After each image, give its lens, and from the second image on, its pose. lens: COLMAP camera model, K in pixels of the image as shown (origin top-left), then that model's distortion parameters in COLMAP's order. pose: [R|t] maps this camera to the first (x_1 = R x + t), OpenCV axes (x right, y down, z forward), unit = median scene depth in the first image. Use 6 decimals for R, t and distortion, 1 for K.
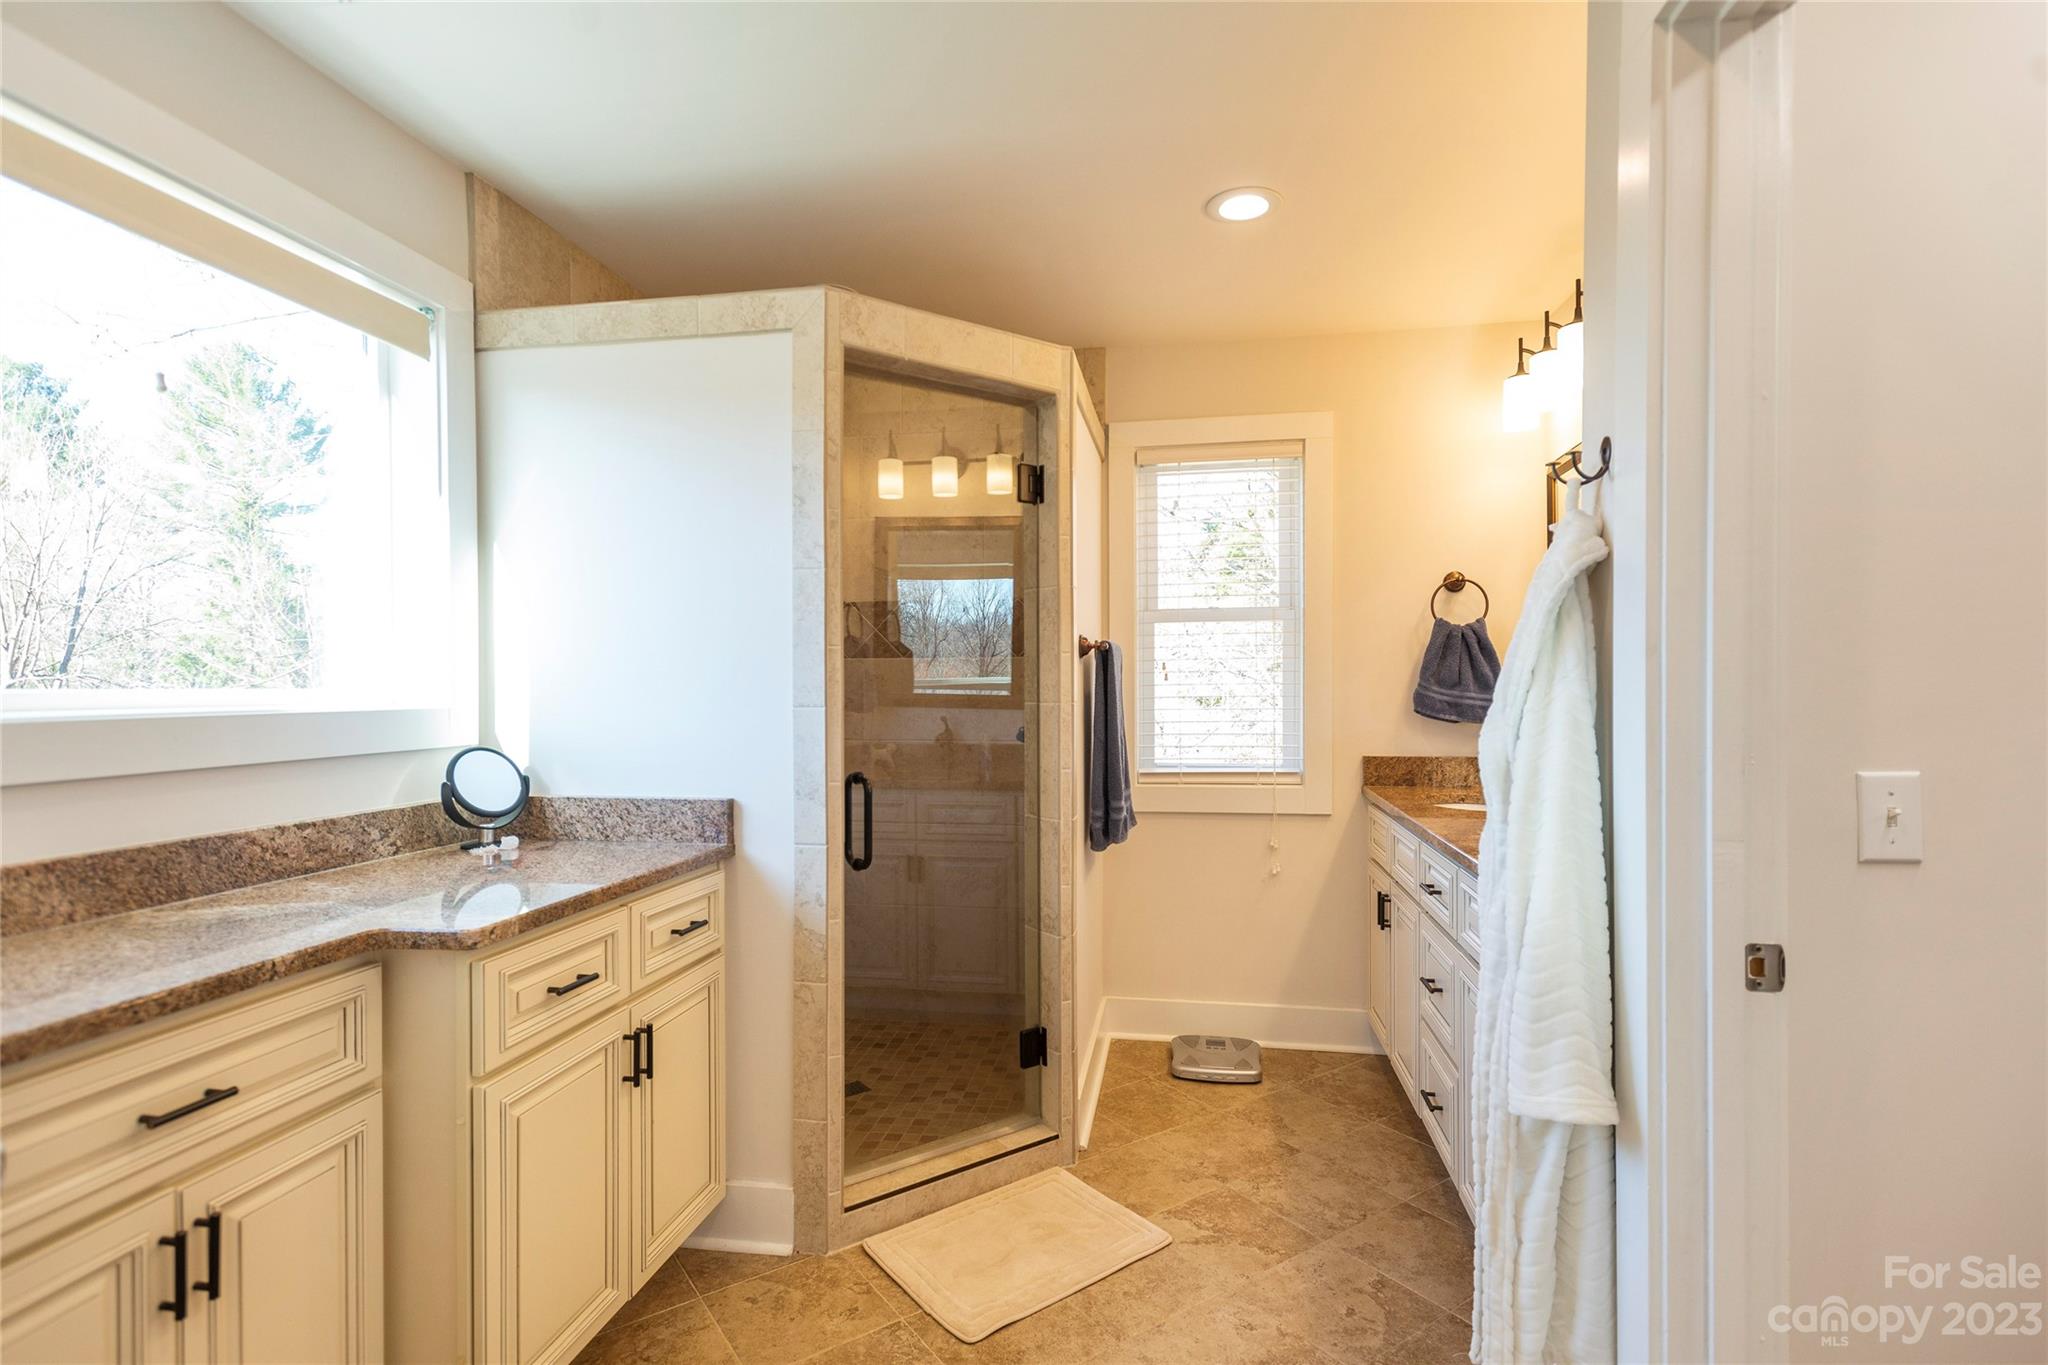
lens RADIAL K [[969.1, 0, 1021.0], [0, 969.1, 688.6], [0, 0, 1]] dist [0.017851, -0.006597]
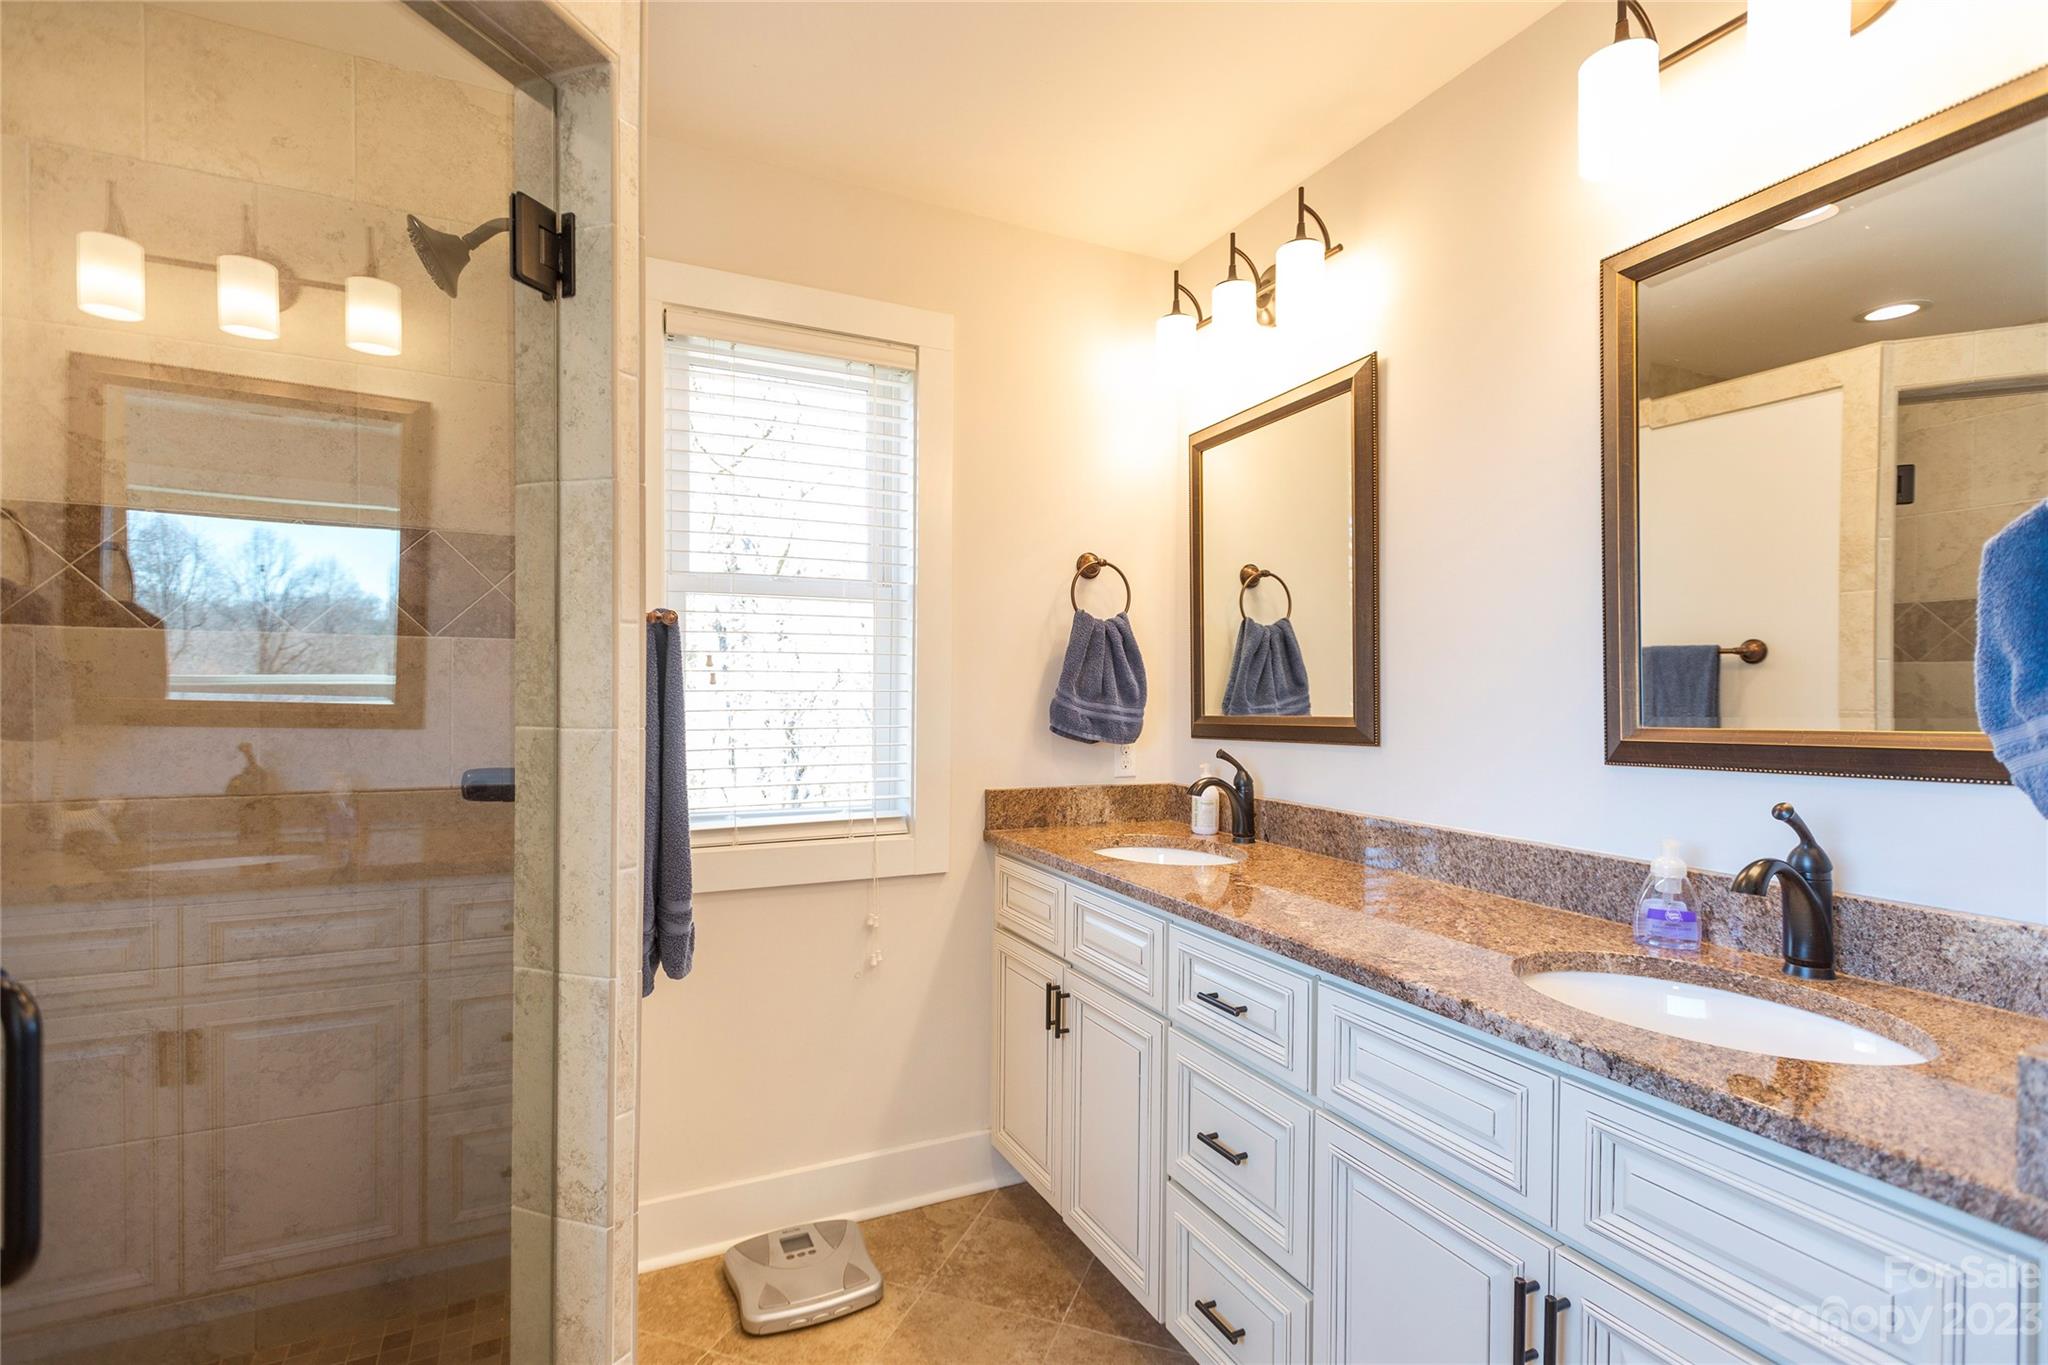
lens RADIAL K [[969.1, 0, 1032.4], [0, 969.1, 704.1], [0, 0, 1]] dist [0.017851, -0.006597]
pose [[0.810454, 0.004713, 0.585784, -0.054725], [-0.010484, 0.999924, 0.006460, -0.001566], [-0.585709, -0.011377, 0.810442, 0.379494]]
